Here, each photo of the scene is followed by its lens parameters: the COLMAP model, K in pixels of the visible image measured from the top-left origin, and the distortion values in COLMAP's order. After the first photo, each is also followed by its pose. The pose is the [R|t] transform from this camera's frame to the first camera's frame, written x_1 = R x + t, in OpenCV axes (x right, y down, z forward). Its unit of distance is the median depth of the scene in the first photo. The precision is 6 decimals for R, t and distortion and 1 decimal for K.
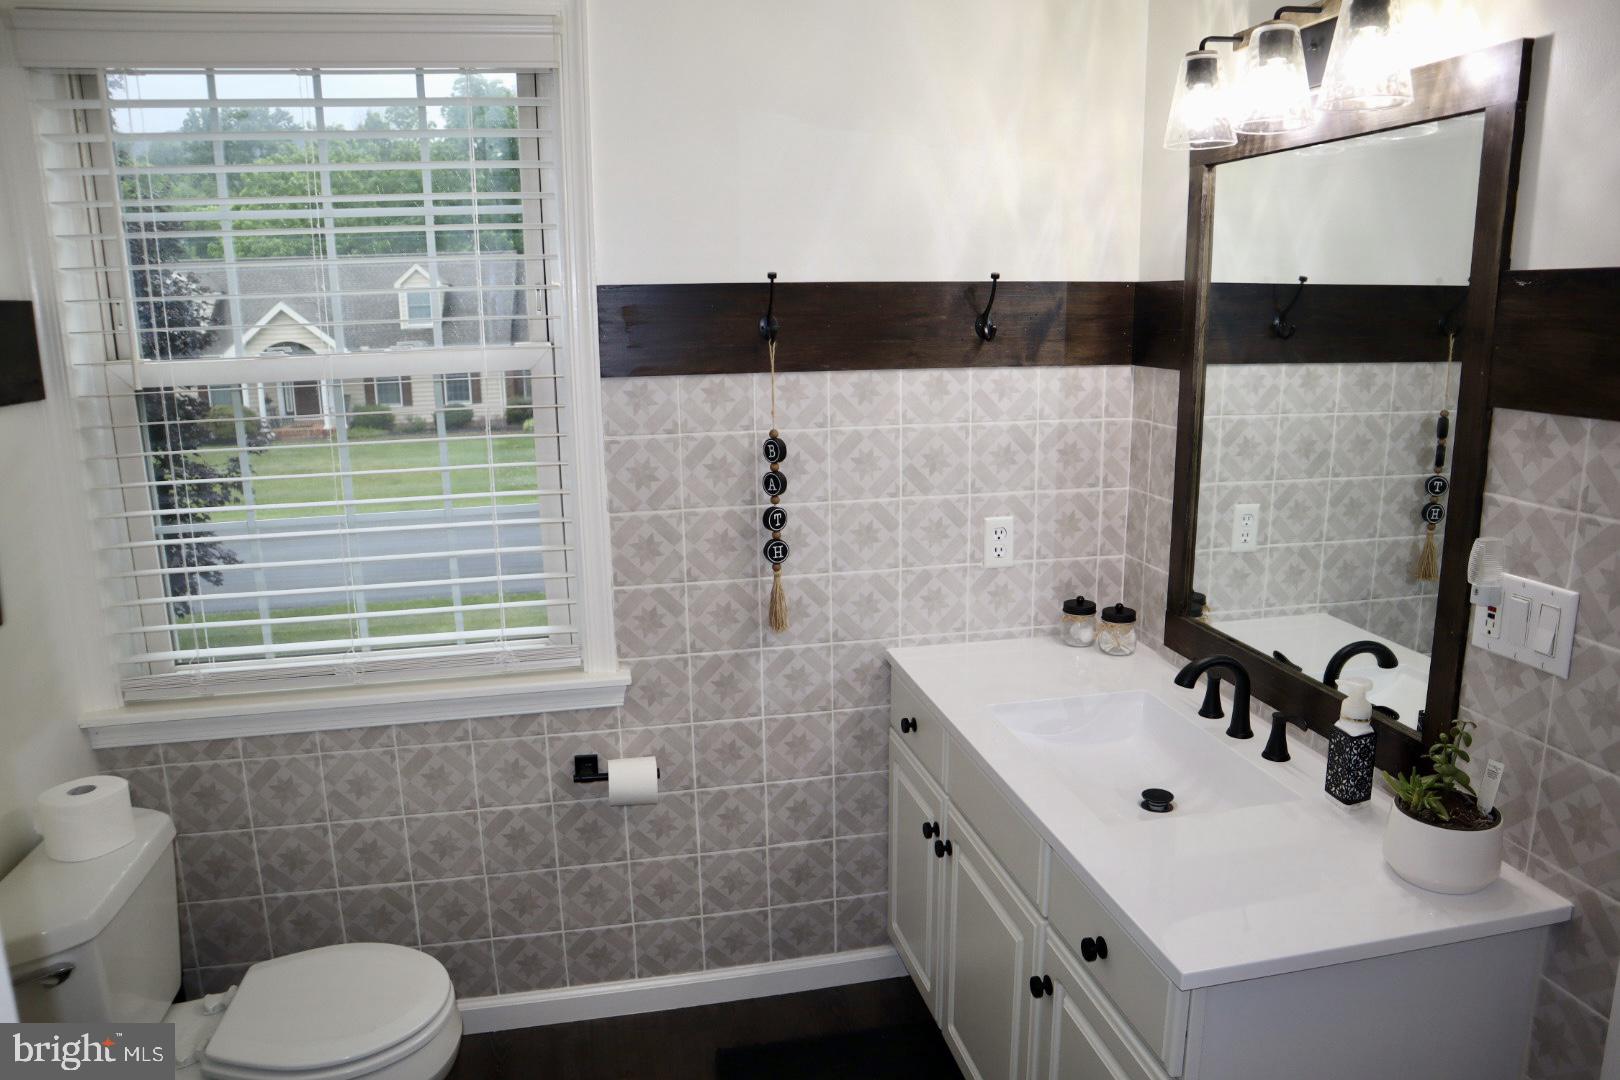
lens RADIAL K [[1120.7, 0, 805.7], [0, 1120.7, 547.0], [0, 0, 1]] dist [-0.126549, 0.082821]
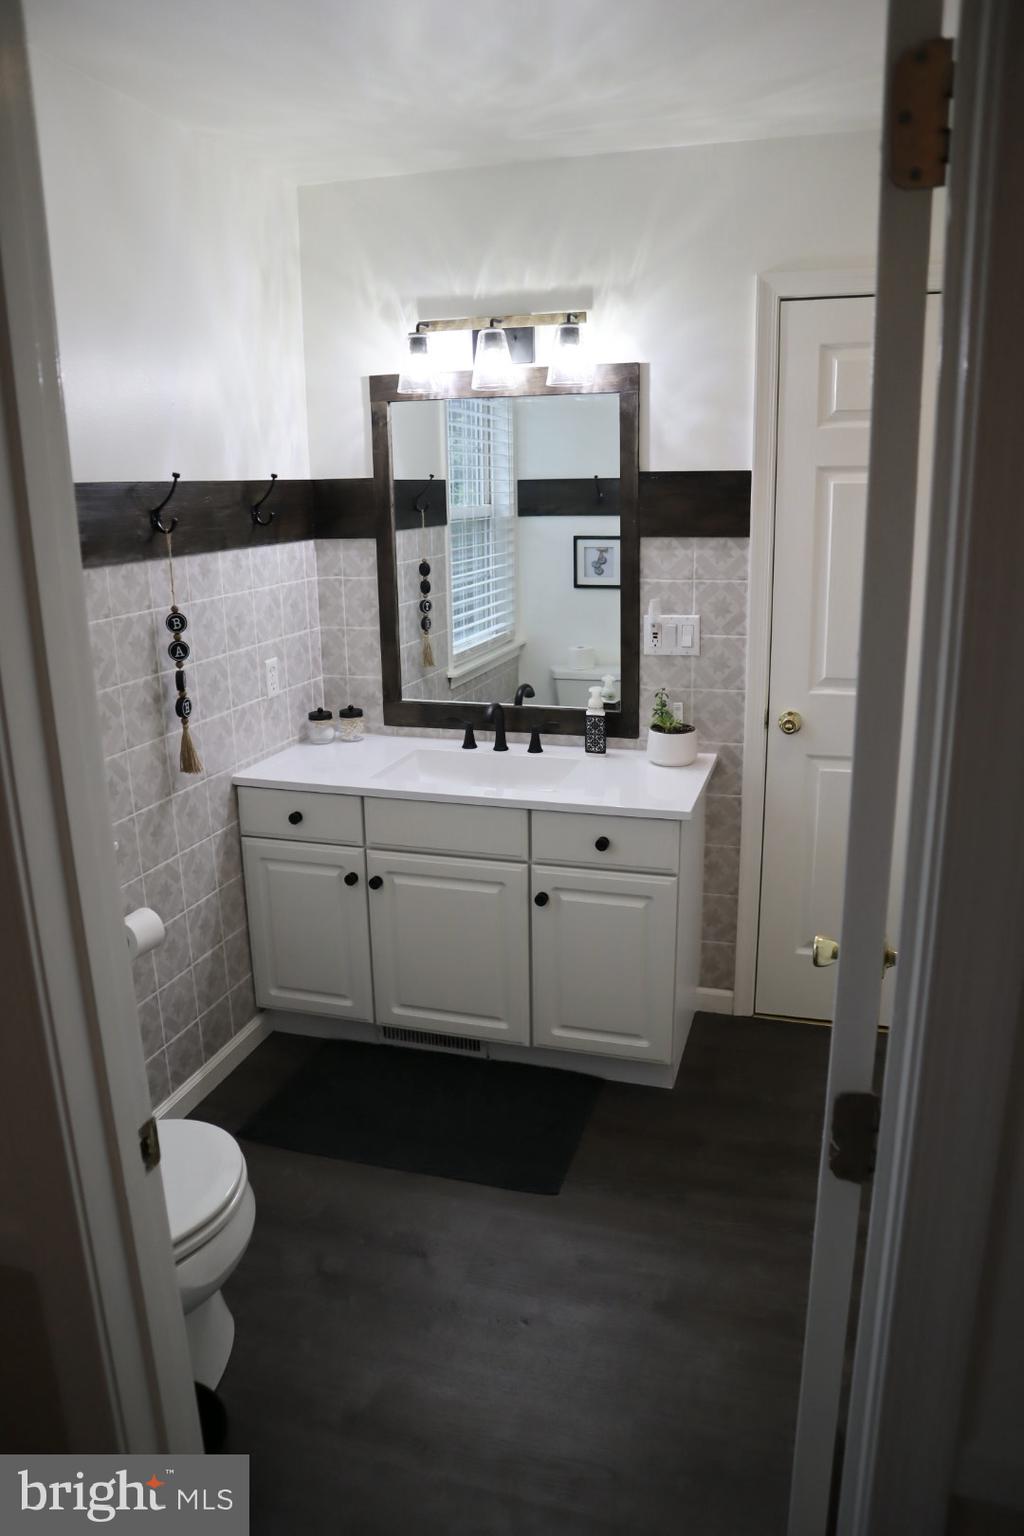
lens RADIAL K [[1062.6, 0, 514.4], [0, 1062.6, 766.2], [0, 0, 1]] dist [-0.126549, 0.082821]
pose [[0.483433, -0.220288, 0.847210, -0.791074], [0.199199, 0.970111, 0.138578, -0.019808], [-0.852415, 0.101770, 0.512865, 0.128892]]
